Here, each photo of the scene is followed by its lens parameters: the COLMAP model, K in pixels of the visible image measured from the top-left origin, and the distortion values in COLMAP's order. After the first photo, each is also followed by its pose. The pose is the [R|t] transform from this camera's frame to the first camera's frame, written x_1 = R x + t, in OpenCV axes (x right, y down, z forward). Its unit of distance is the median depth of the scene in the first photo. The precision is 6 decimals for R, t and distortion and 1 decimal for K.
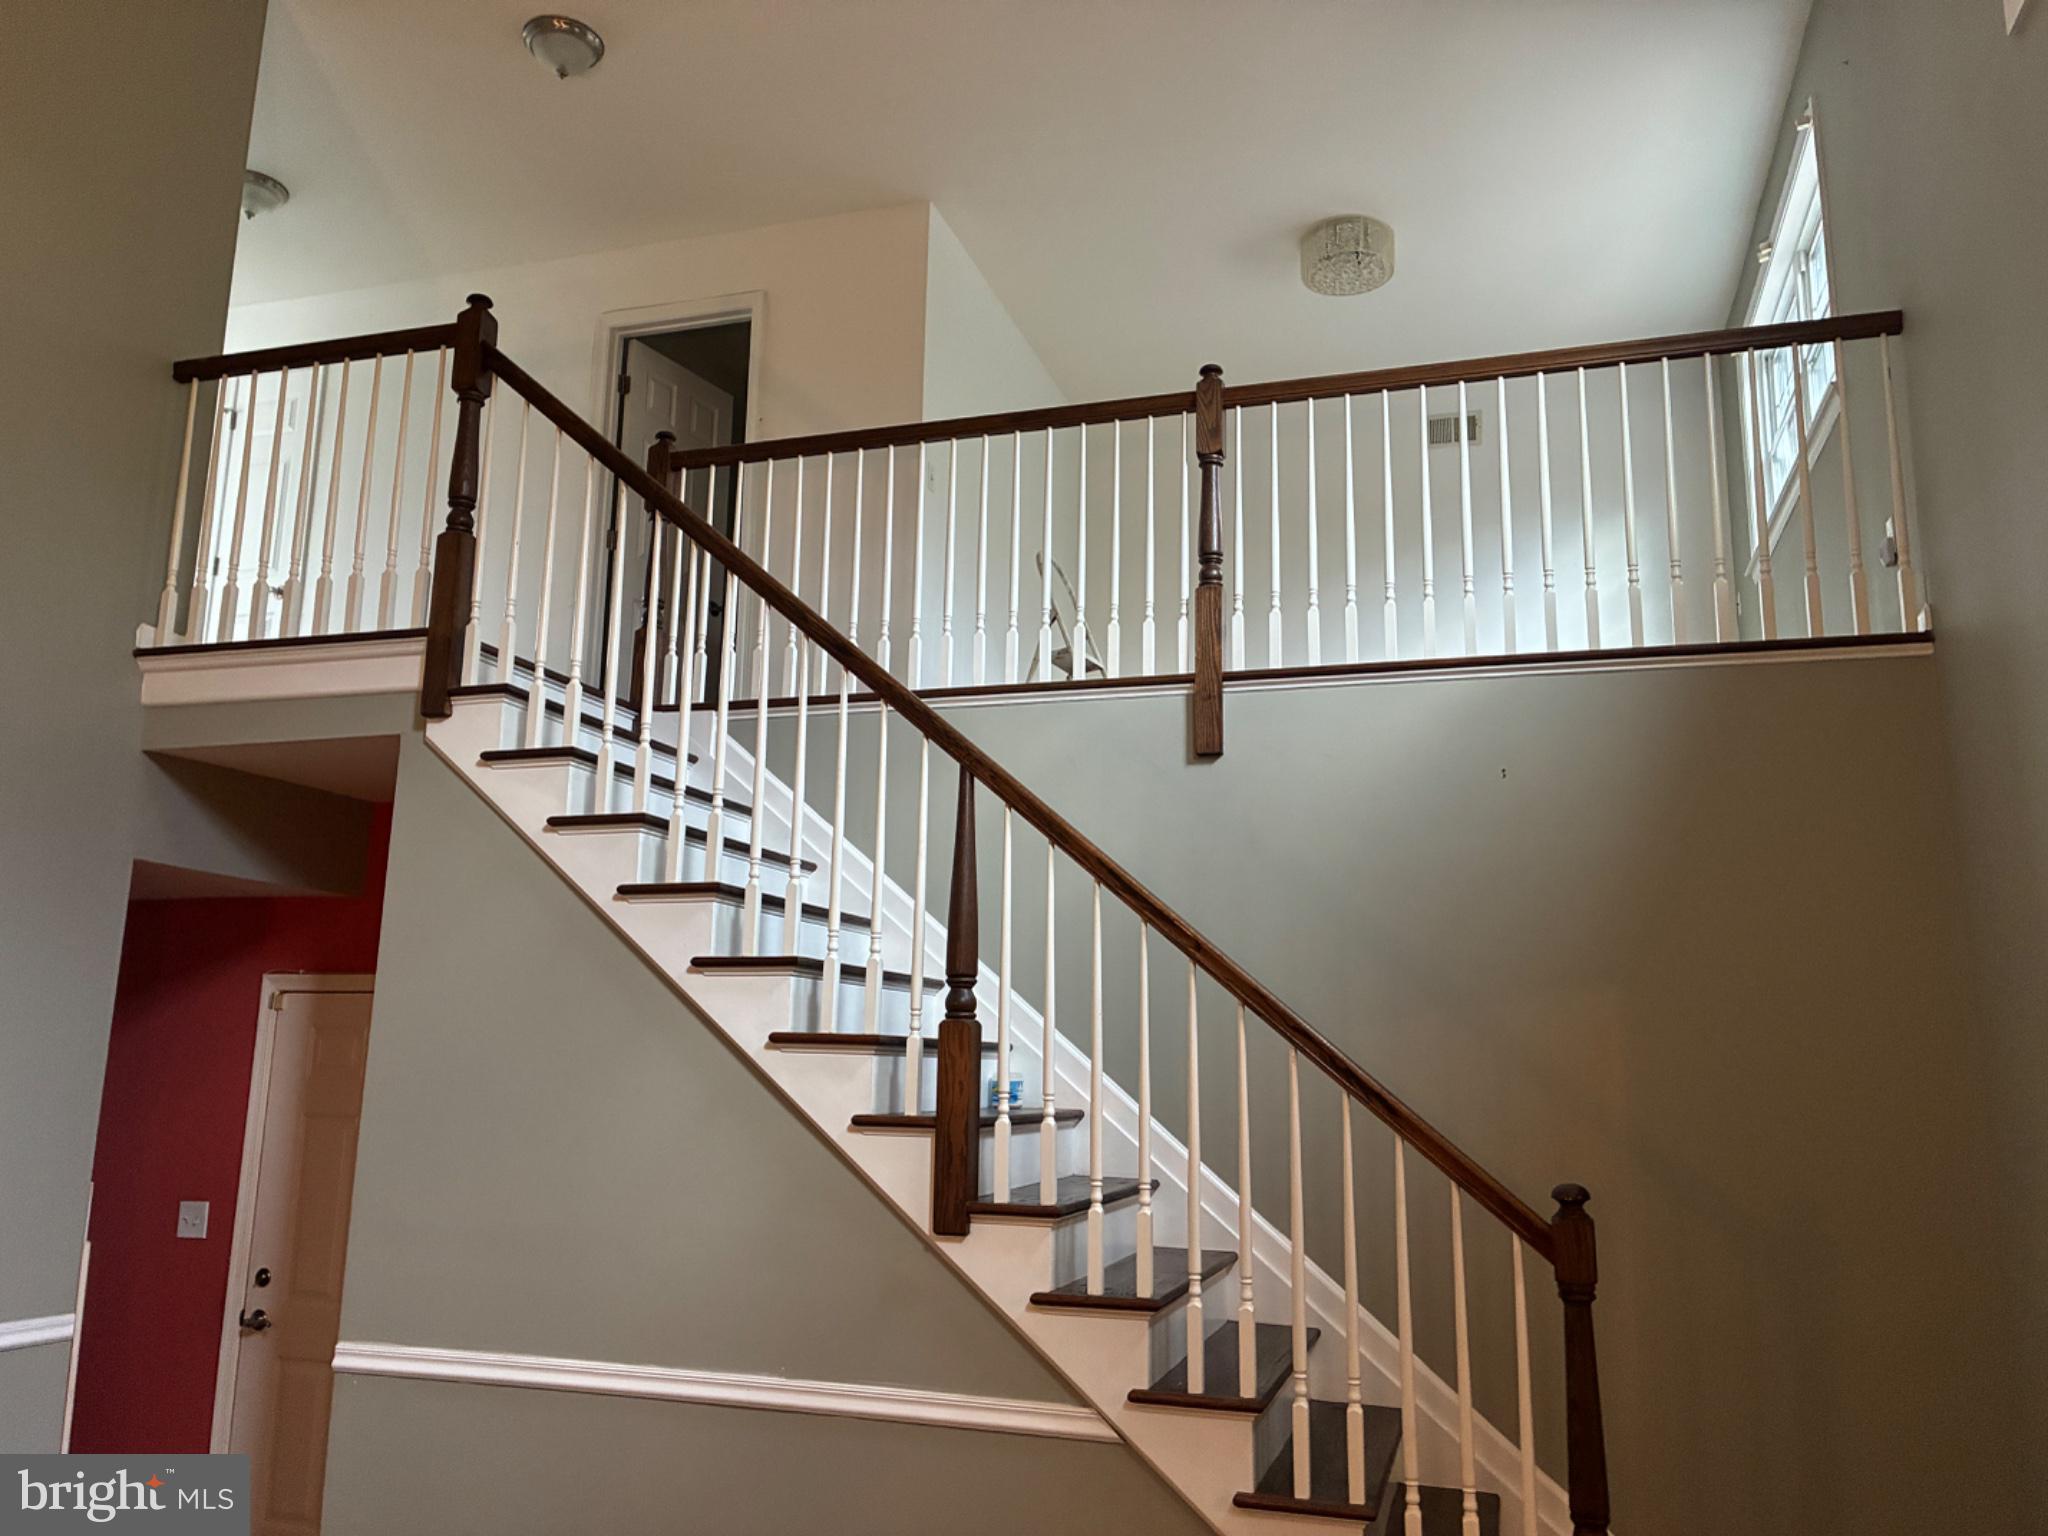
lens RADIAL K [[1572.7, 0, 1026.1], [0, 1572.7, 766.4], [0, 0, 1]] dist [0.013539, -0.012340]
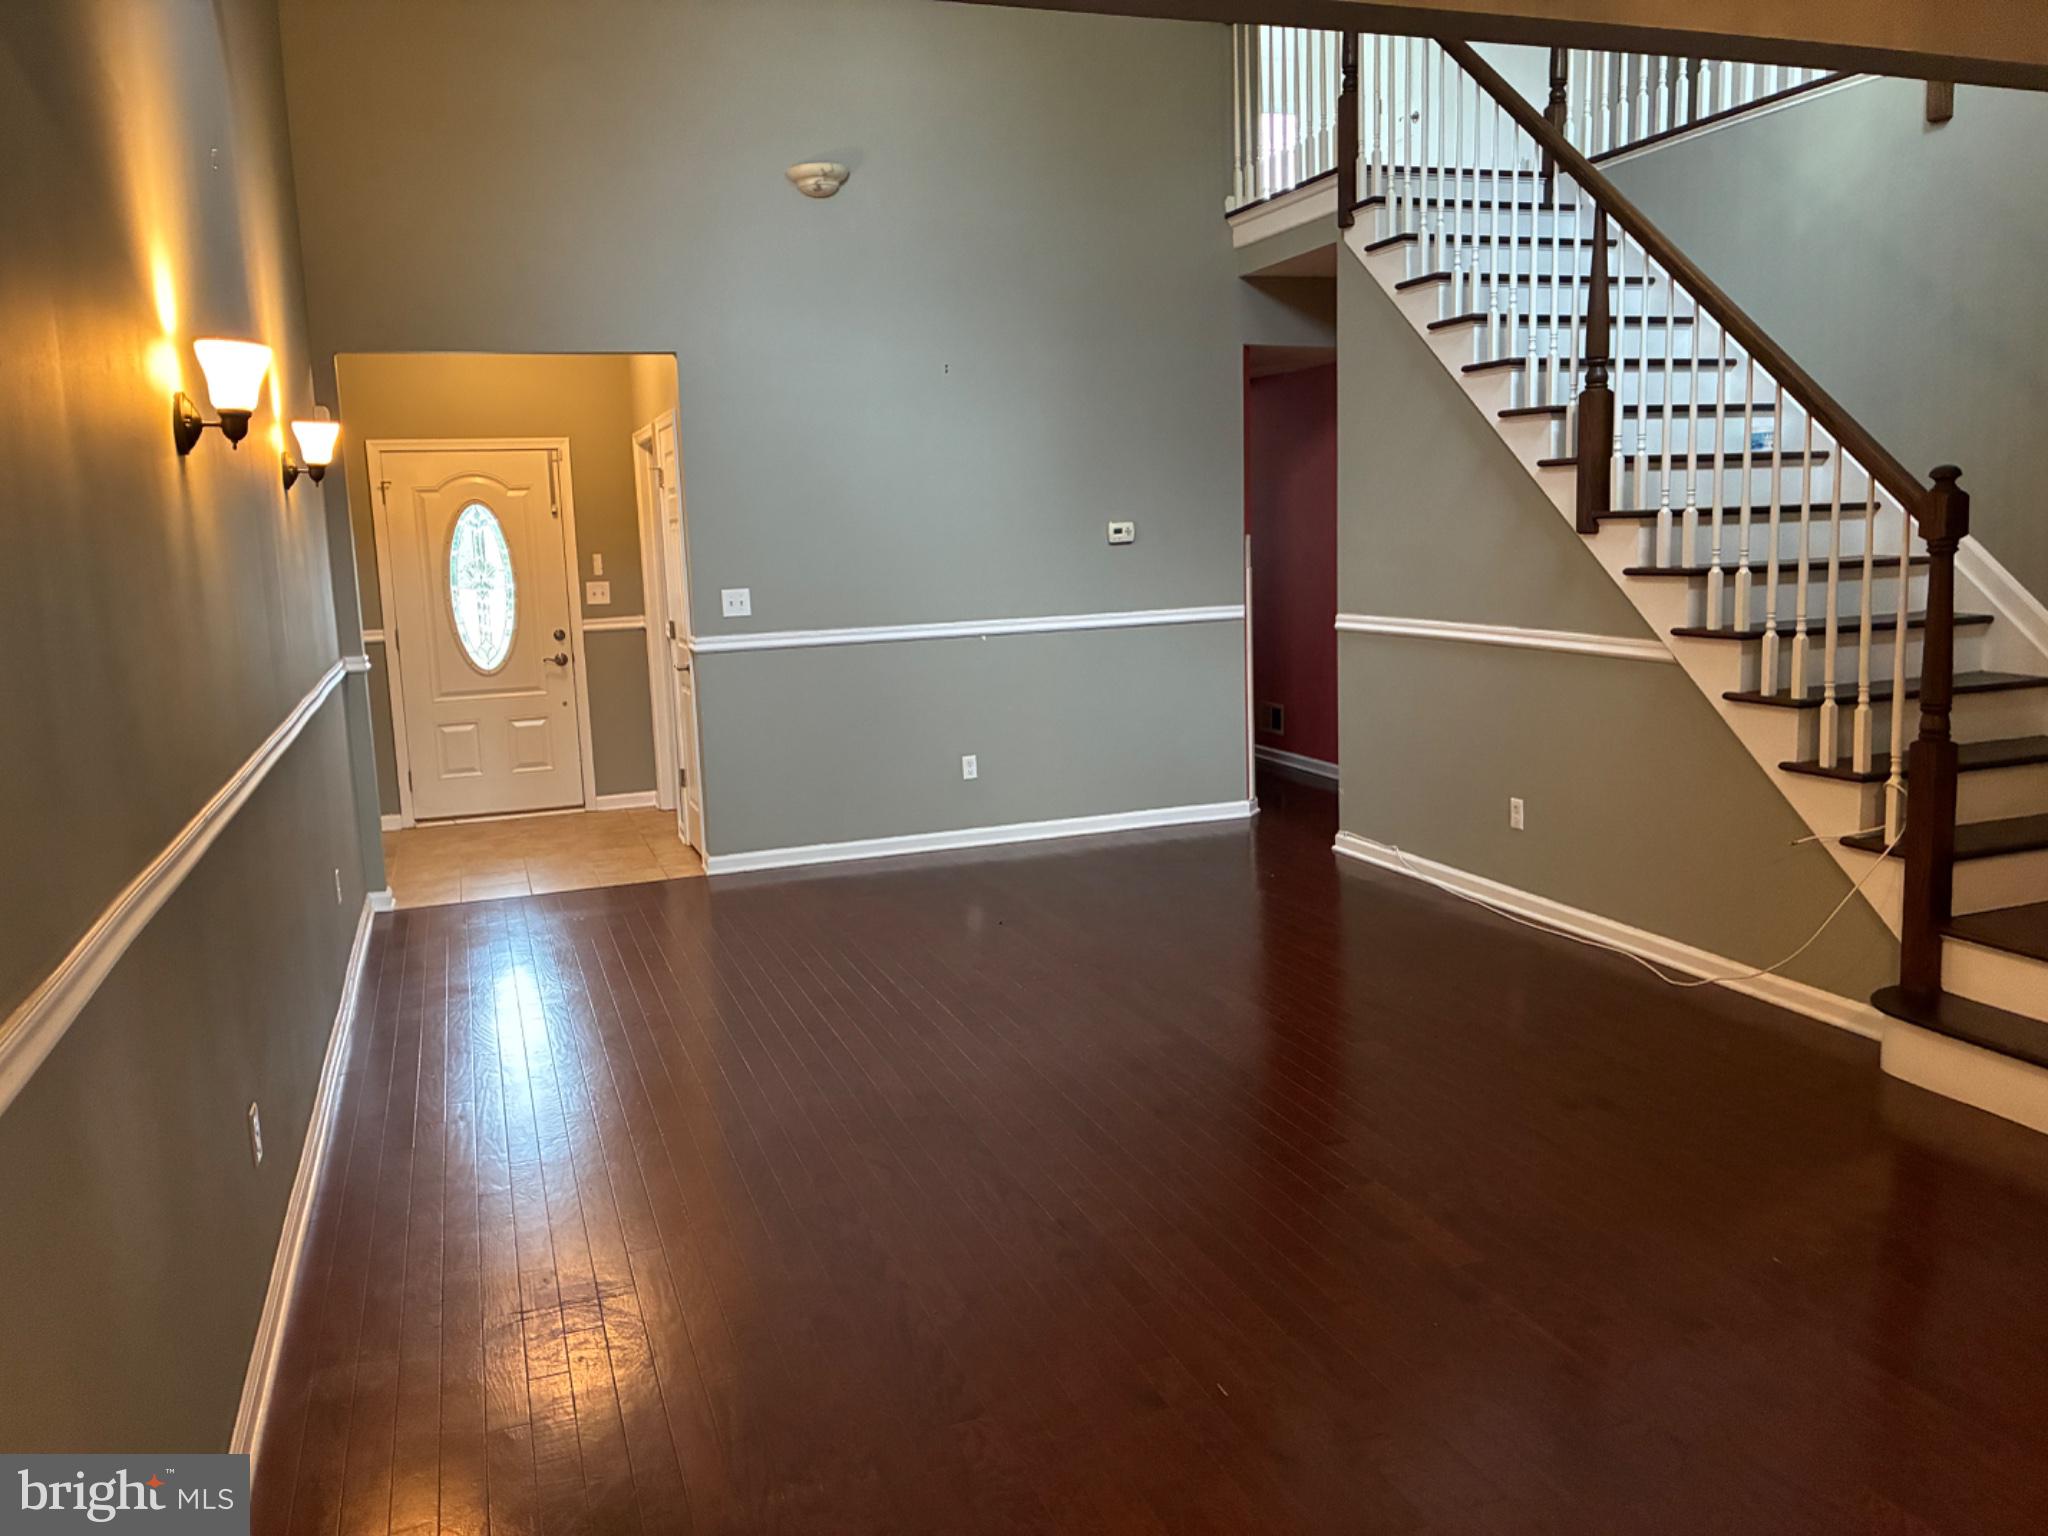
lens RADIAL K [[1572.7, 0, 1025.5], [0, 1572.7, 765.3], [0, 0, 1]] dist [0.013539, -0.012340]
pose [[0.607932, 0.082311, -0.789711, 0.734402], [0.187647, 0.951542, 0.243632, 0.037498], [0.771497, -0.296298, 0.563027, -0.285243]]
